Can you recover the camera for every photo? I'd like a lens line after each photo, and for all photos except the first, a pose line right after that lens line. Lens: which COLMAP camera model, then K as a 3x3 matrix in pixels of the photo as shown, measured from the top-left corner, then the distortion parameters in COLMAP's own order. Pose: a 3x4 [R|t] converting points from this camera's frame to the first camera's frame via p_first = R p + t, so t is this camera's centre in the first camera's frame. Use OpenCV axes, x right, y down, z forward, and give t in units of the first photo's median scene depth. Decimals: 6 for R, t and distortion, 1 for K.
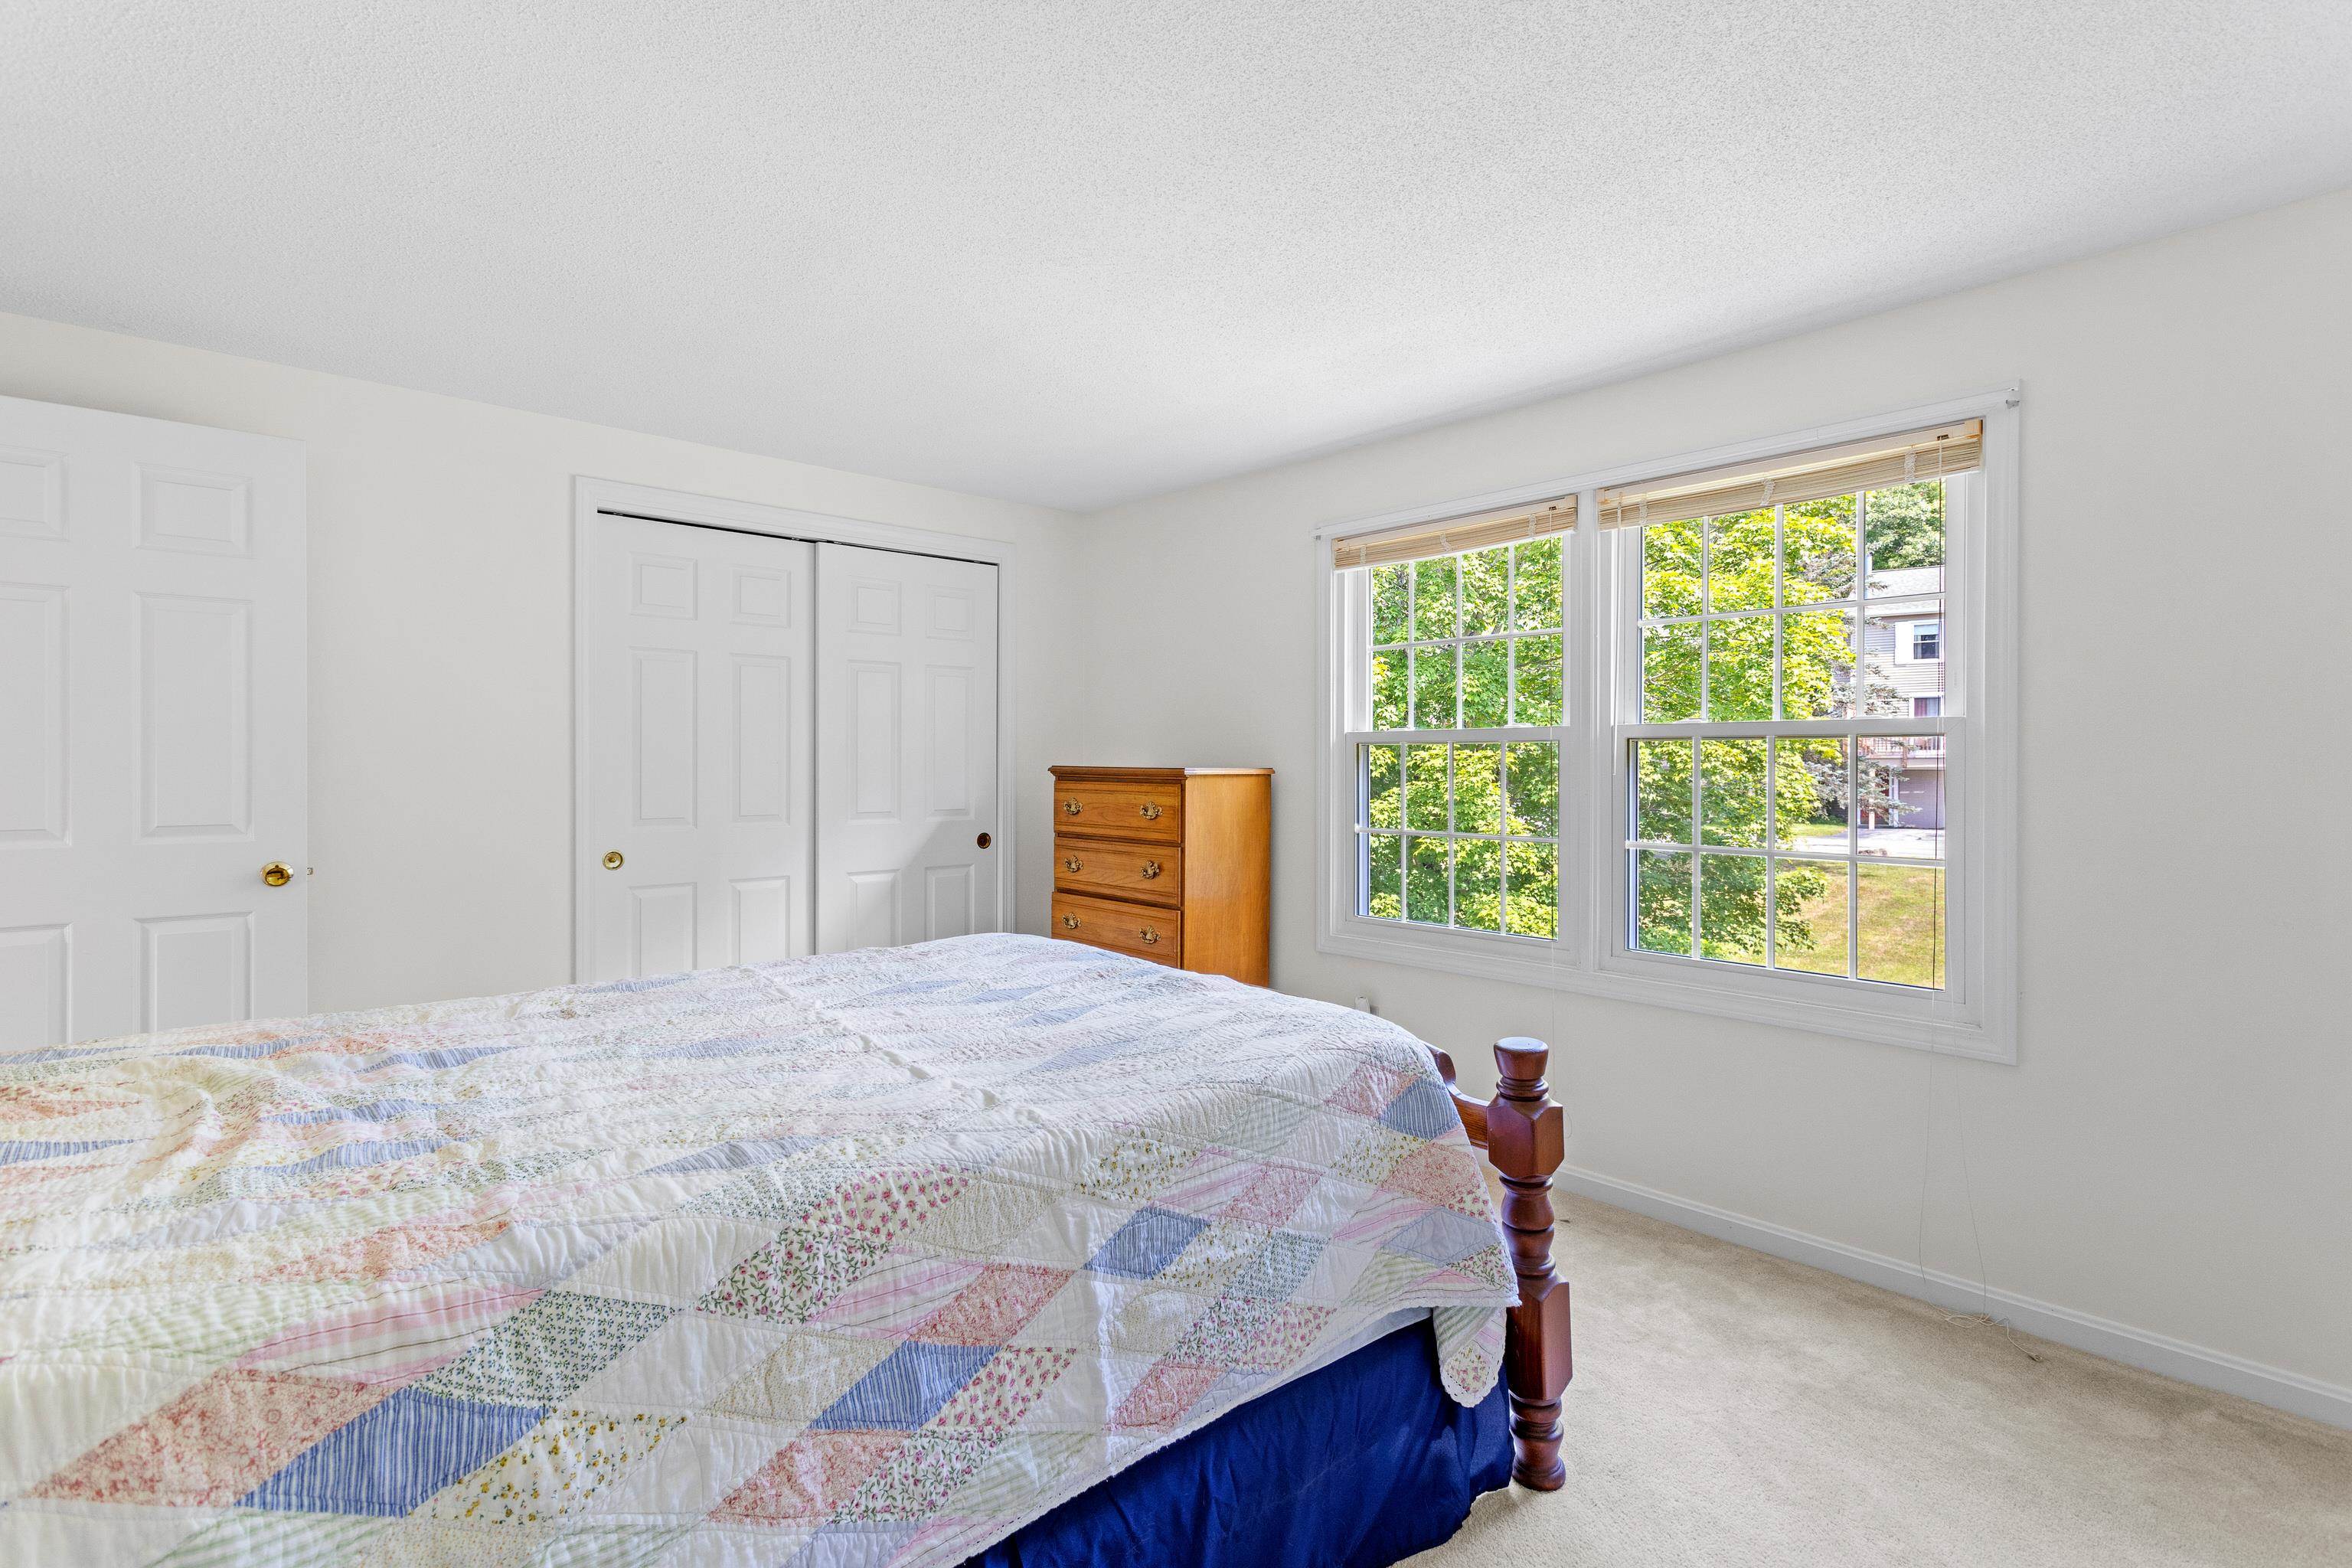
lens RADIAL K [[1169.0, 0, 1175.6], [0, 1169.0, 758.4], [0, 0, 1]] dist [0.002851, 0.000135]
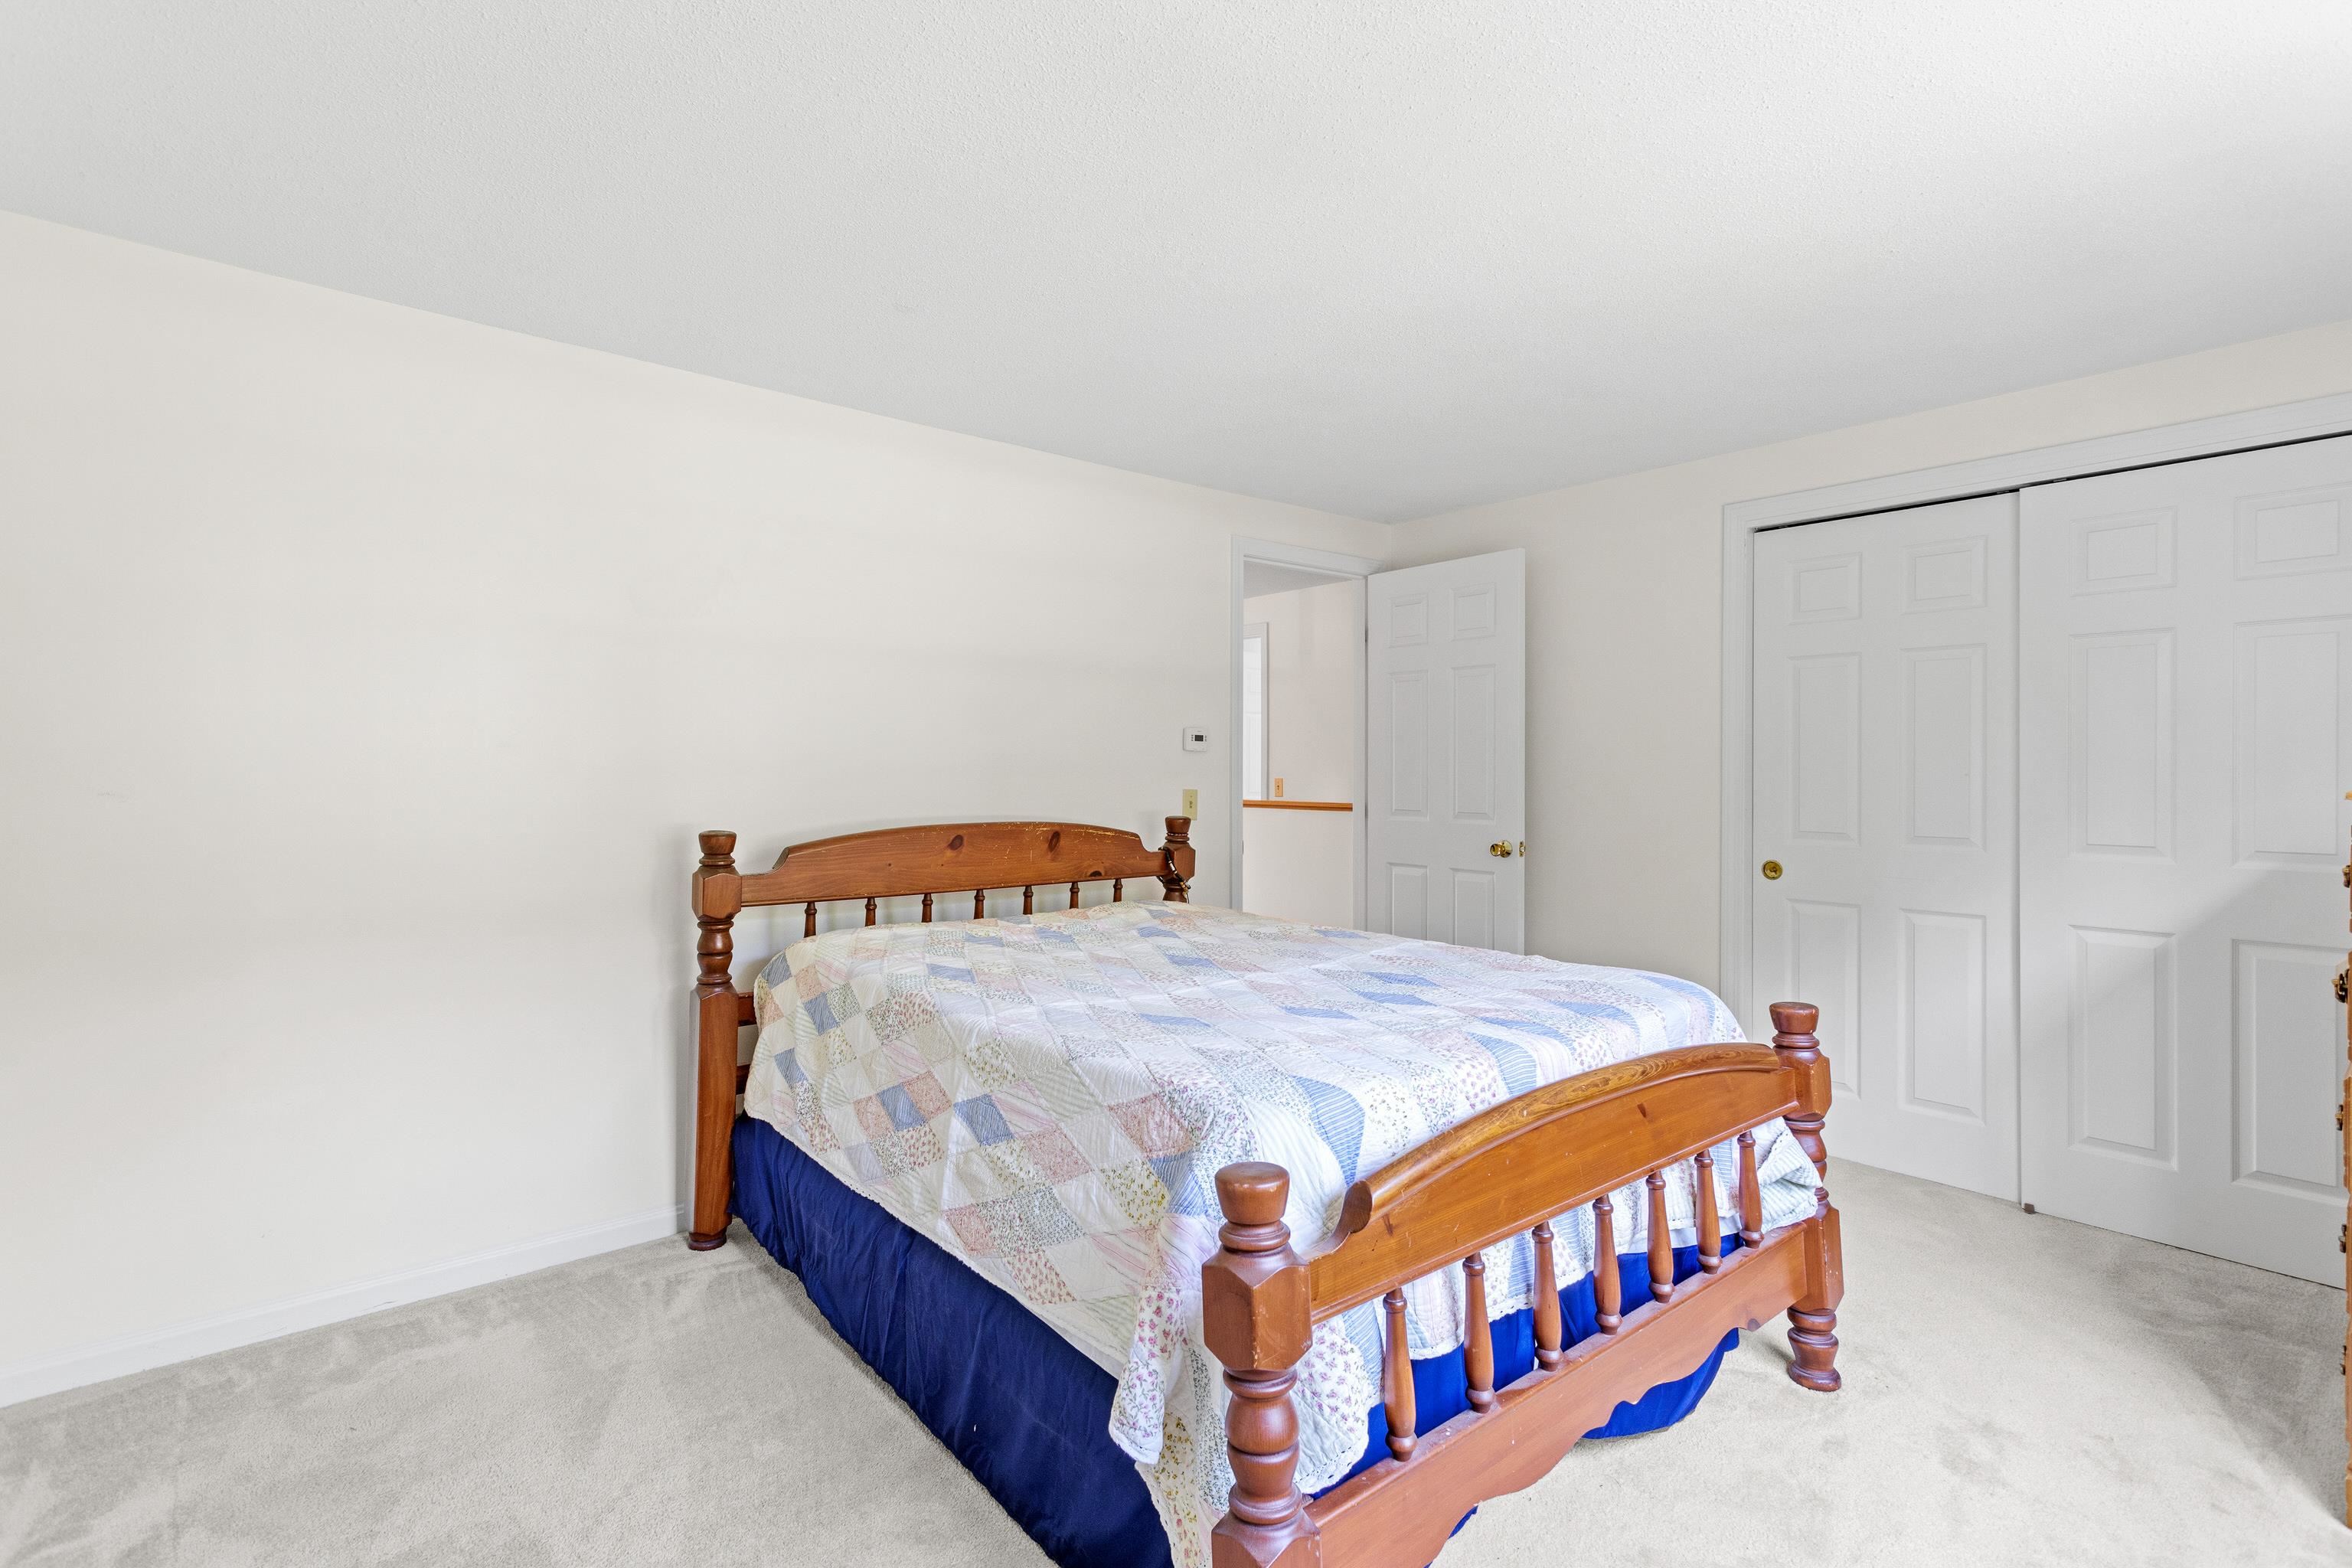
lens RADIAL K [[1145.6, 0, 1175.5], [0, 1145.6, 772.2], [0, 0, 1]] dist [0.019058, -0.000304]
pose [[-0.085925, -0.000150, -0.996302, 1.139106], [0.000459, 1.000000, -0.000191, 0.004362], [0.996302, -0.000474, -0.085925, 1.170195]]
